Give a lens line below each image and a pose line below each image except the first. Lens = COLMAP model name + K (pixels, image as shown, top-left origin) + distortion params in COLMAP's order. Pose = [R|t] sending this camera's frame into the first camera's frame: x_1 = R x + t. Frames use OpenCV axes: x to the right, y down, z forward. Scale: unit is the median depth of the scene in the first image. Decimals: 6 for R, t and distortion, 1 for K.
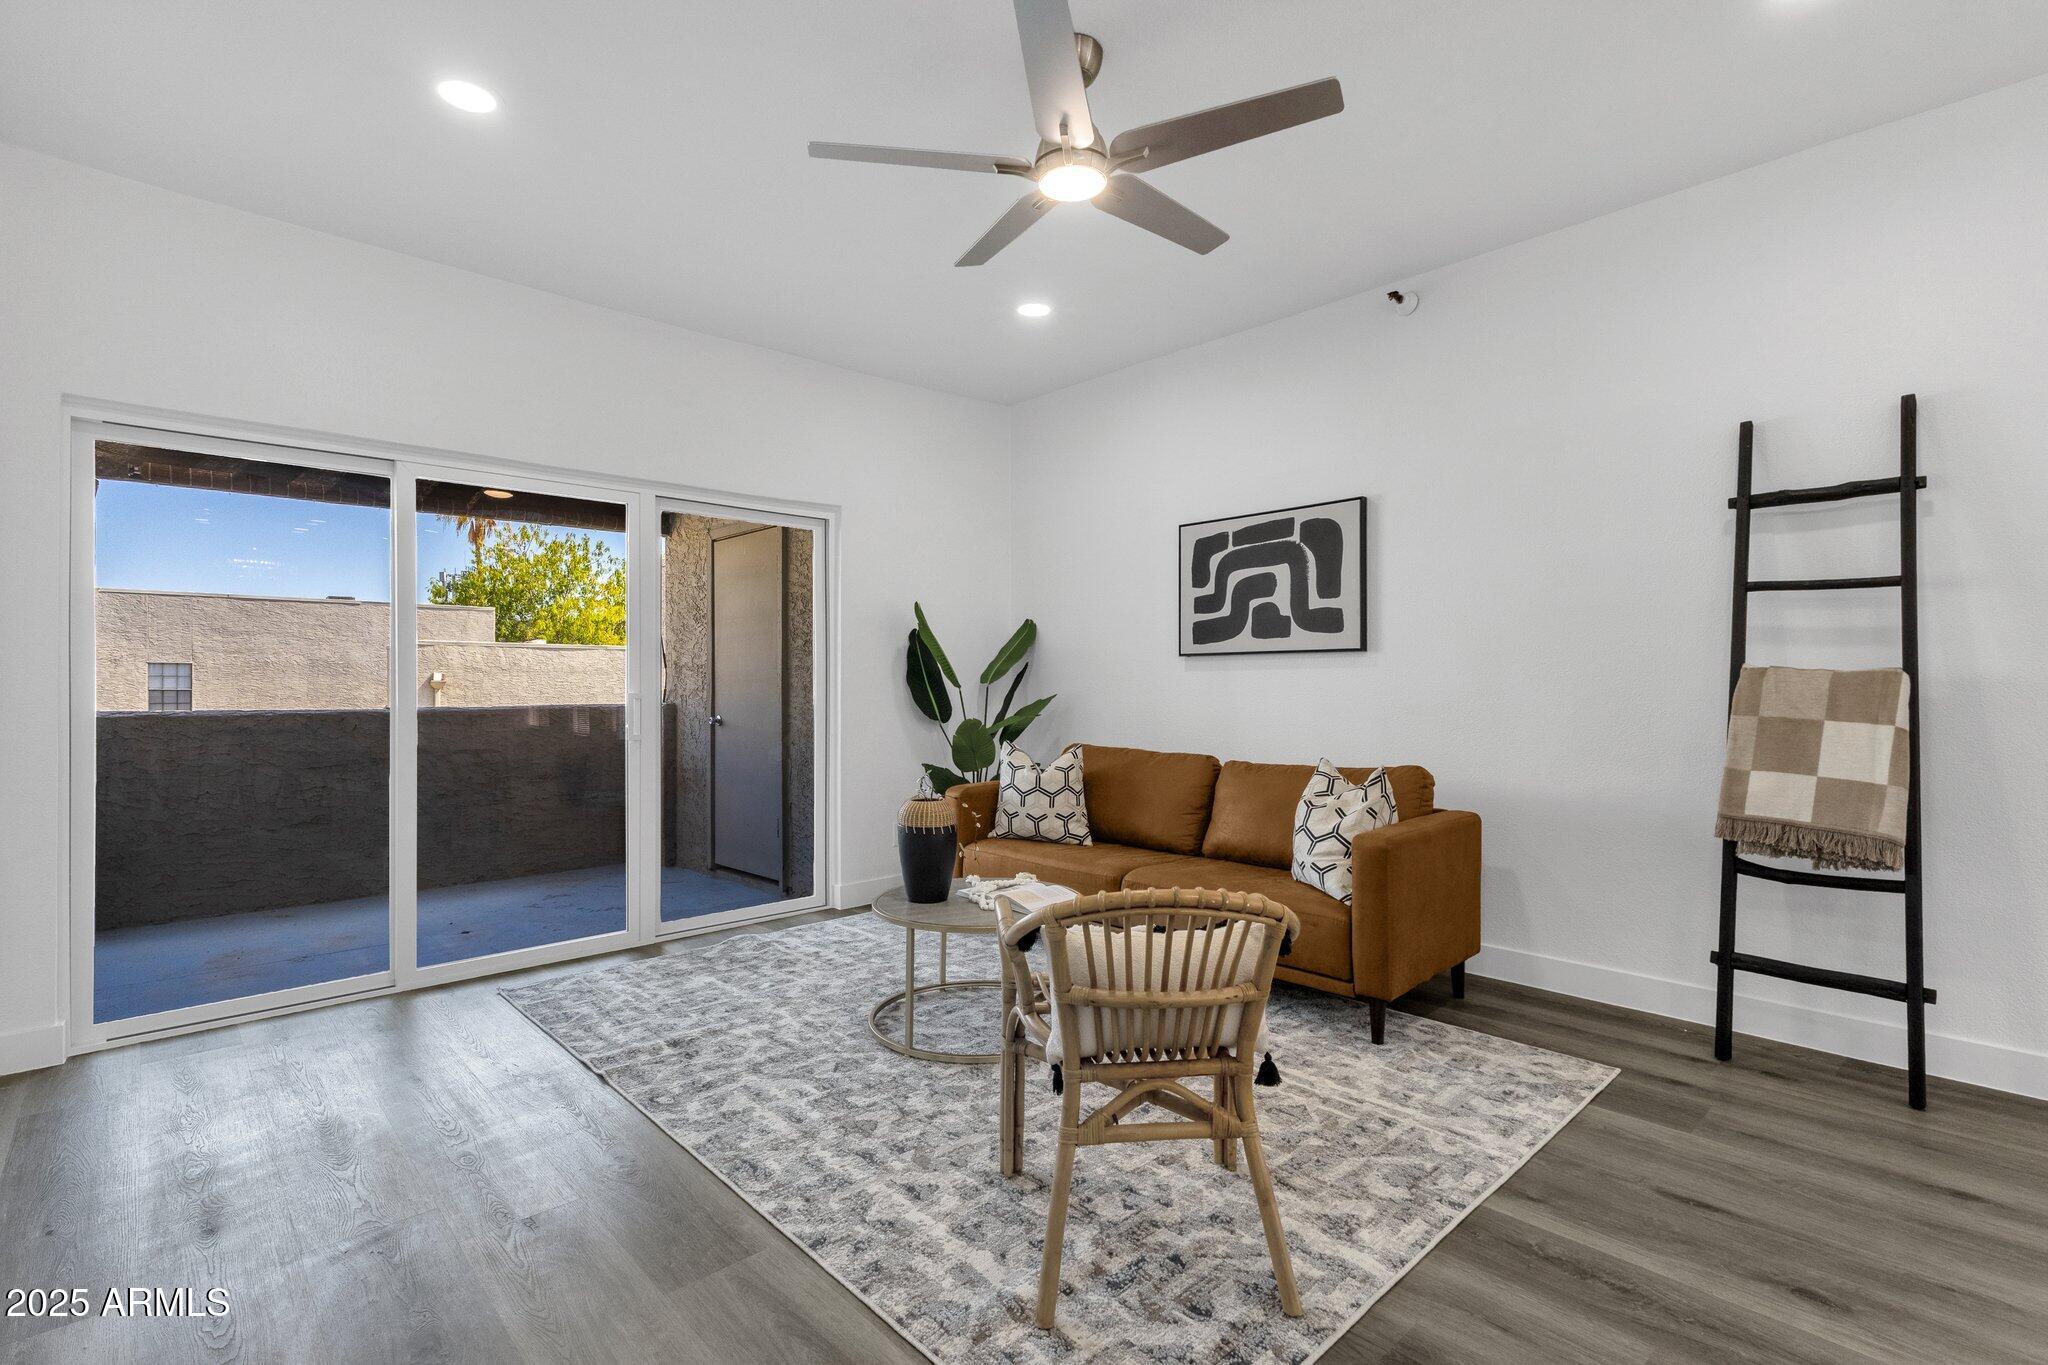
lens RADIAL K [[950.7, 0, 1024.0], [0, 950.7, 682.5], [0, 0, 1]] dist [0.004548, 0.000854]
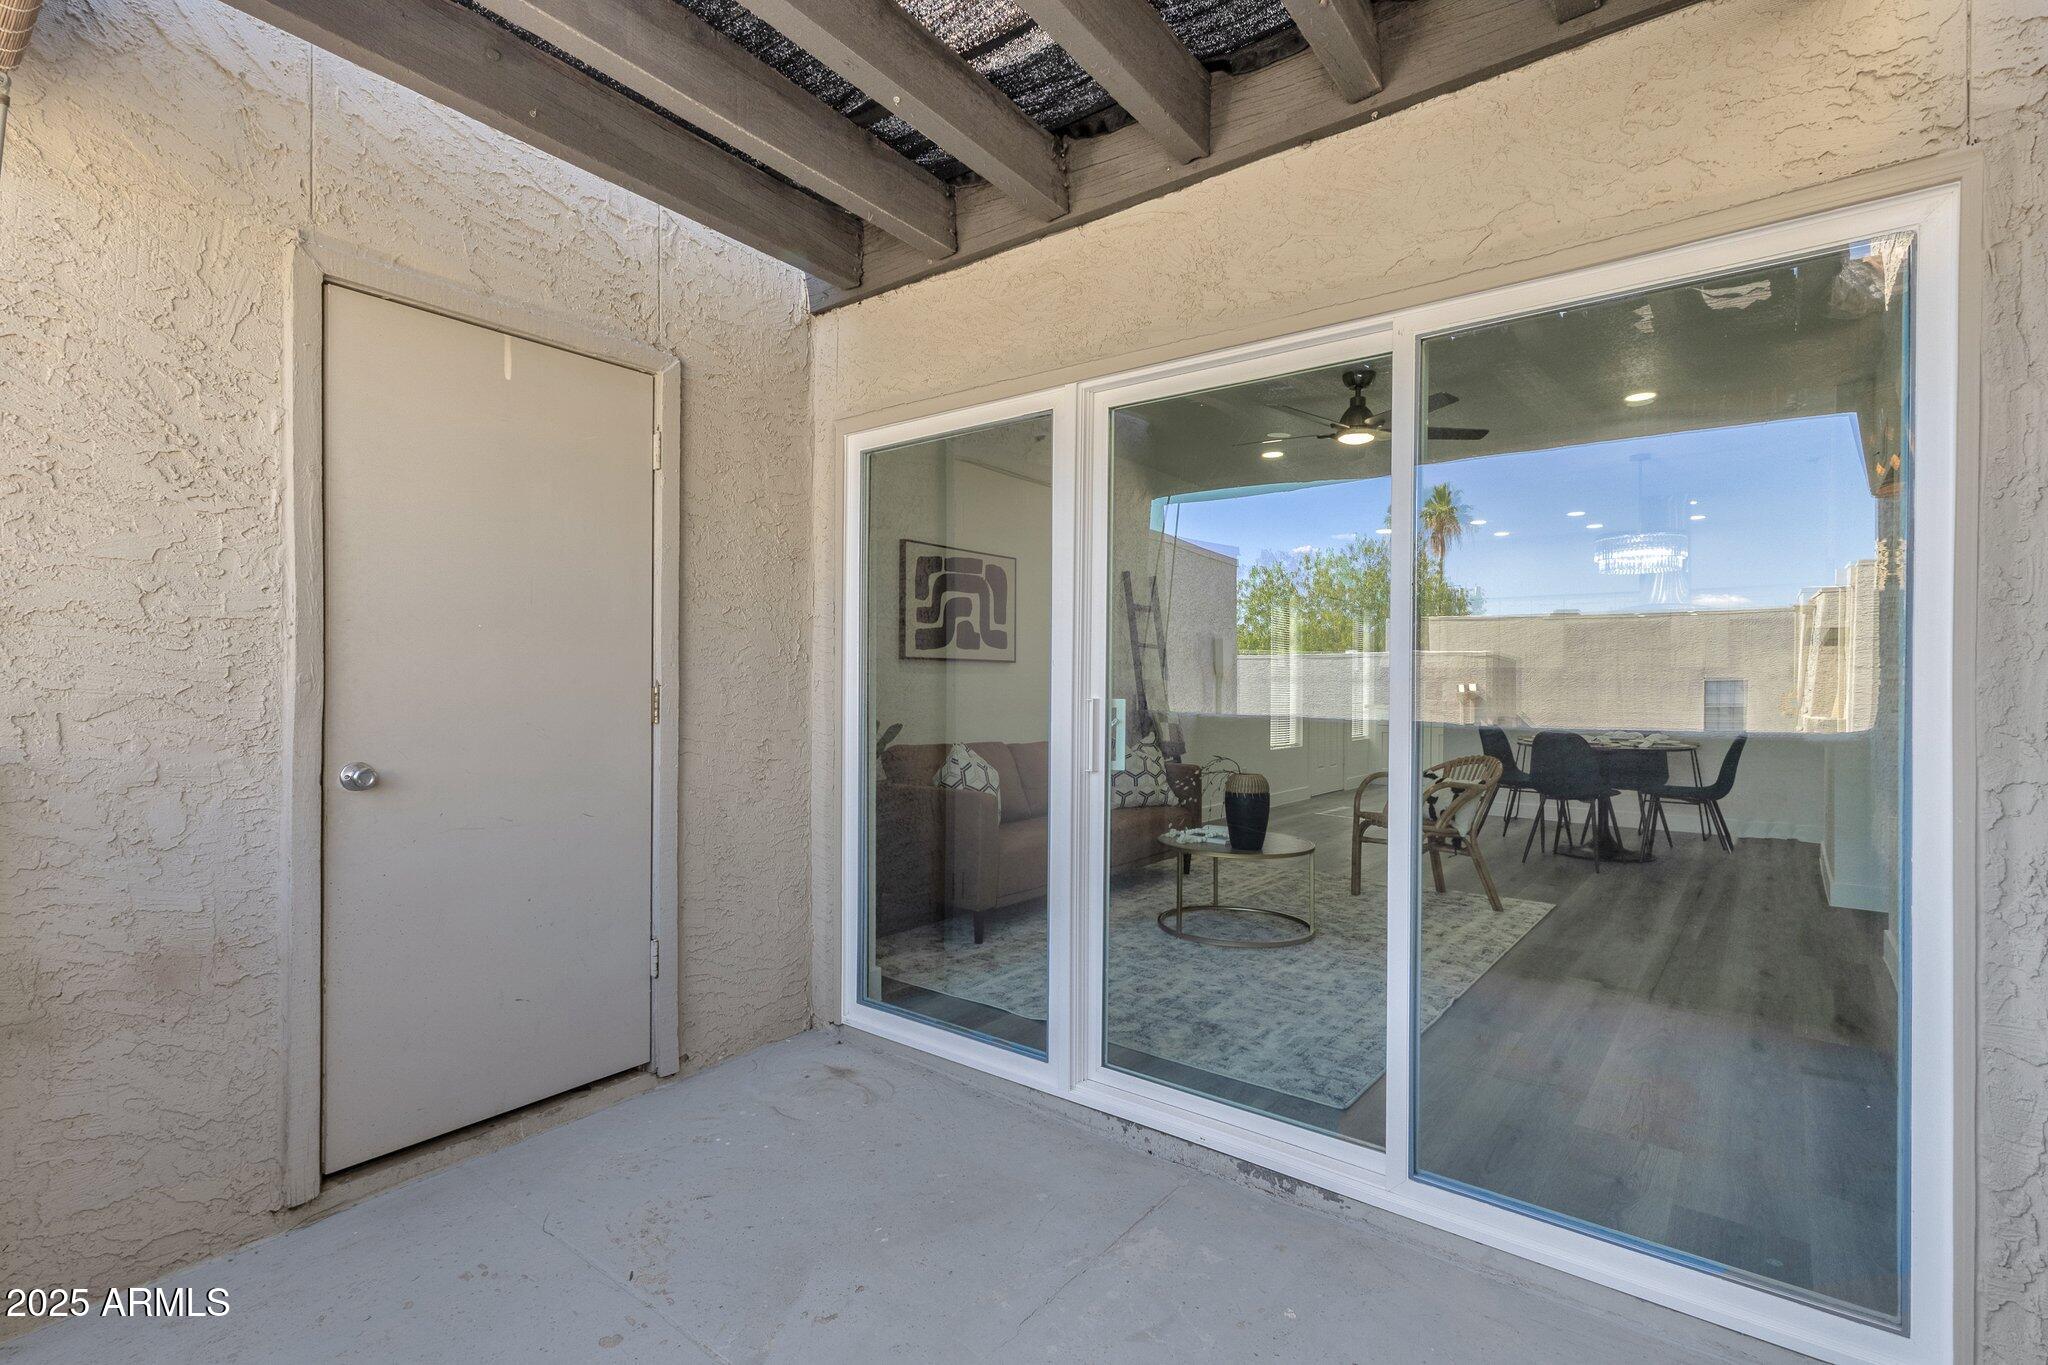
lens RADIAL K [[950.7, 0, 1024.0], [0, 950.7, 682.5], [0, 0, 1]] dist [0.004548, 0.000854]
pose [[-0.150980, -0.002545, 0.988533, -1.221132], [-0.012579, 0.999921, 0.000653, -0.003799], [-0.988457, -0.012336, -0.151000, 1.337342]]
